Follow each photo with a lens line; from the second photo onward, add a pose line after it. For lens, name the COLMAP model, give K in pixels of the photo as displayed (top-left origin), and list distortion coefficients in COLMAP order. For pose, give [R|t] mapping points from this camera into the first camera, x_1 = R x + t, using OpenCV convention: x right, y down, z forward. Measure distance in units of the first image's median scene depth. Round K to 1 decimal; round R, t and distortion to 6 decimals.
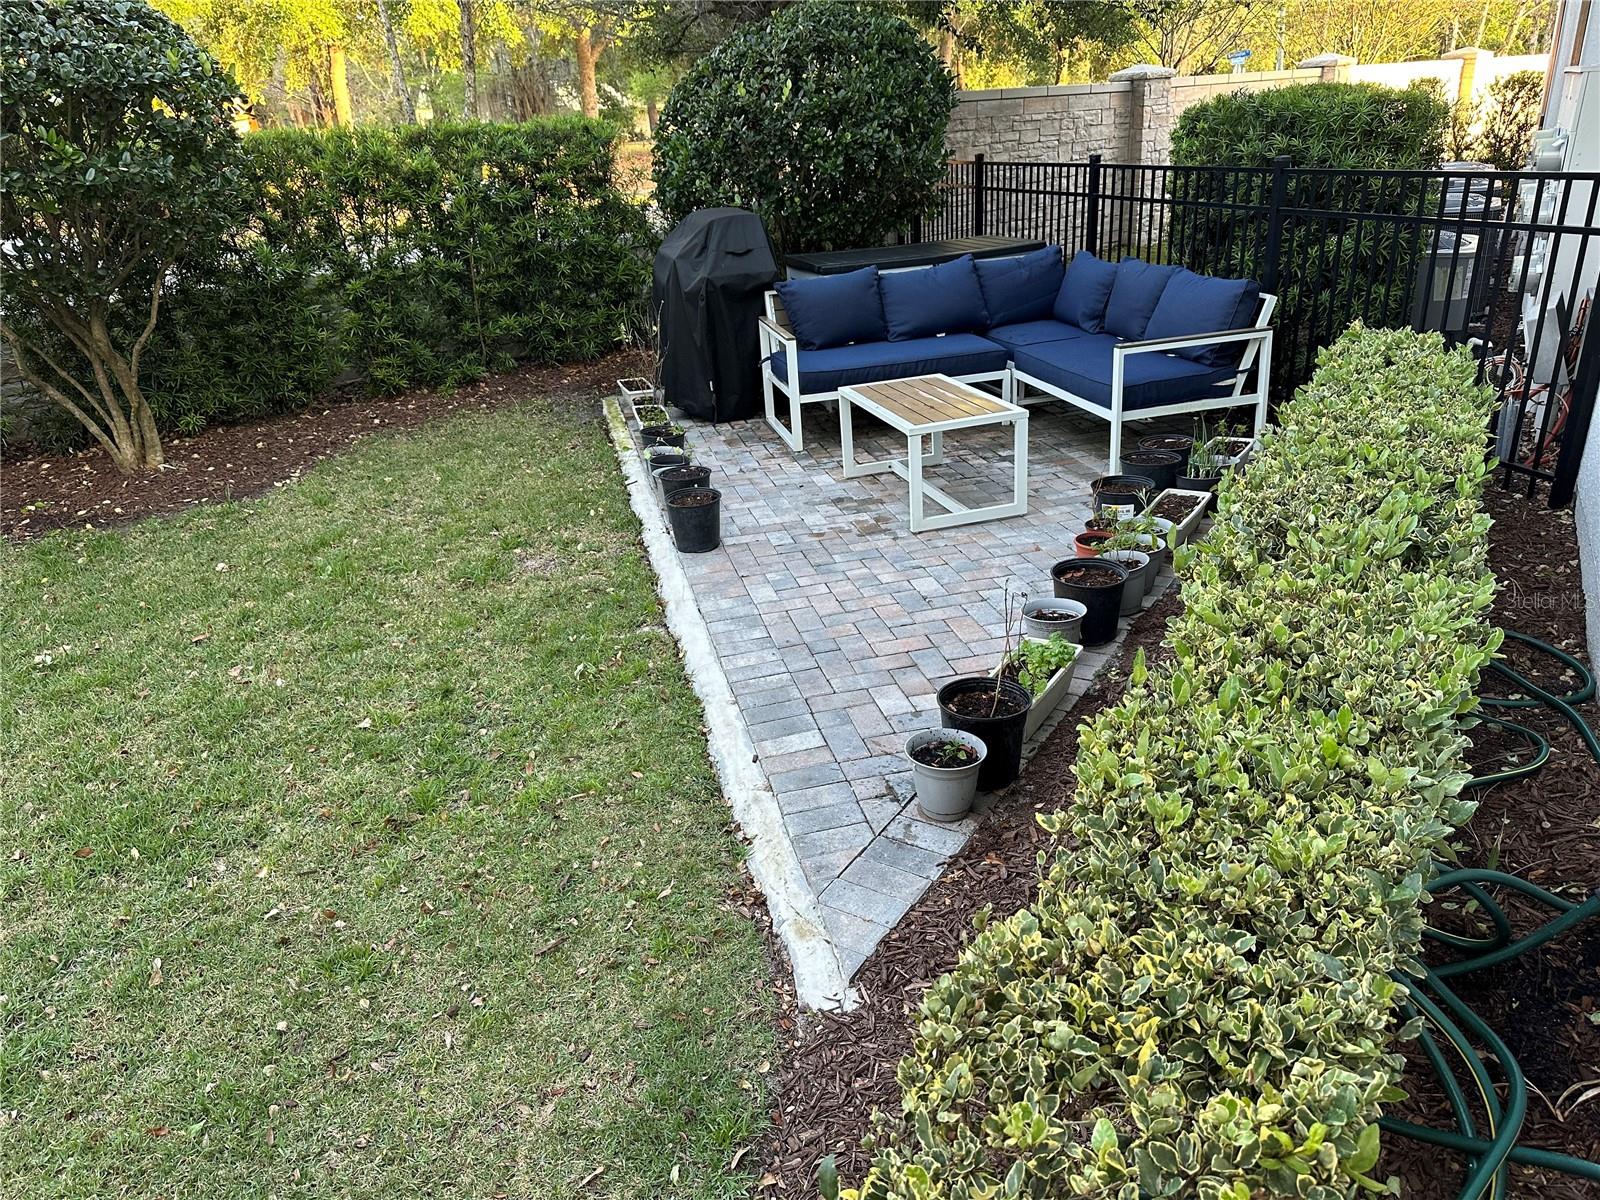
lens RADIAL K [[1122.1, 0, 799.6], [0, 1122.1, 610.7], [0, 0, 1]] dist [0.085655, -0.117124]
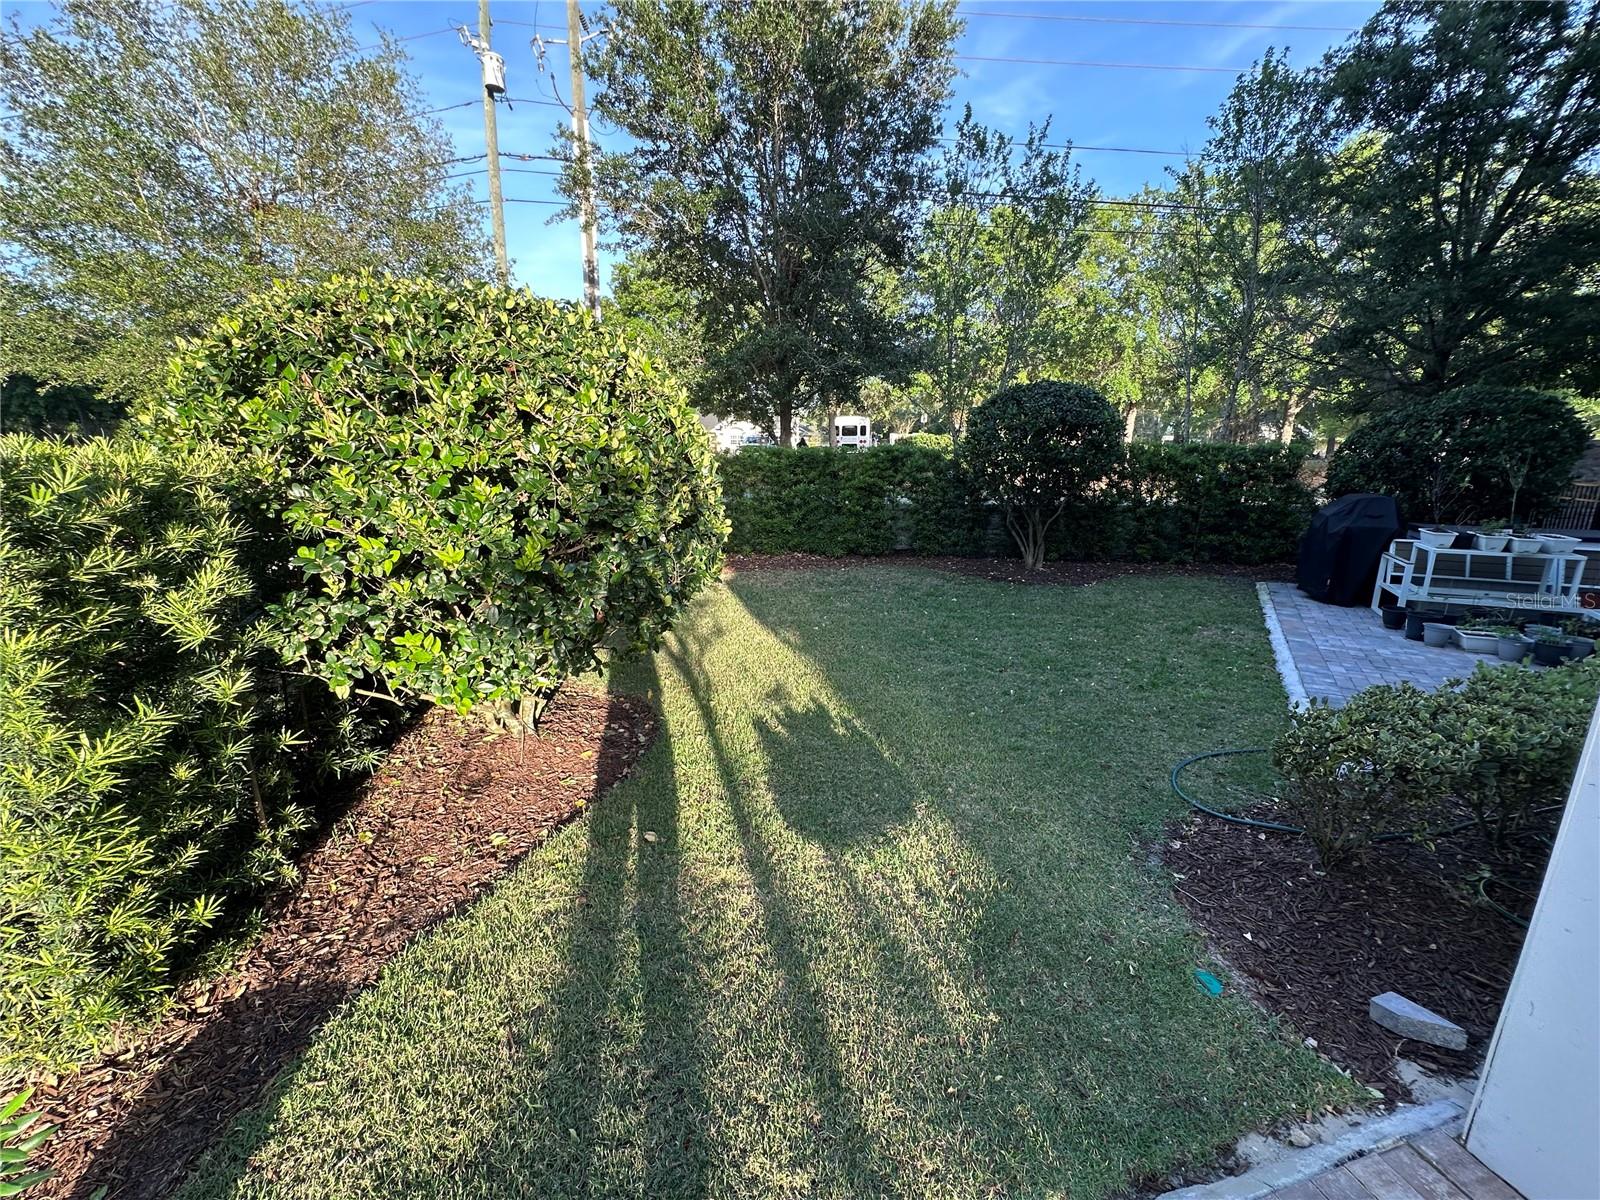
lens RADIAL K [[641.4, 0, 800.0], [0, 641.4, 600.0], [0, 0, 1]] dist [-0.002455, 0.000069]
pose [[0.698650, 0.216315, -0.681979, 0.029450], [-0.320677, 0.946768, -0.028213, 0.120613], [0.639574, 0.238406, 0.730827, -0.277722]]
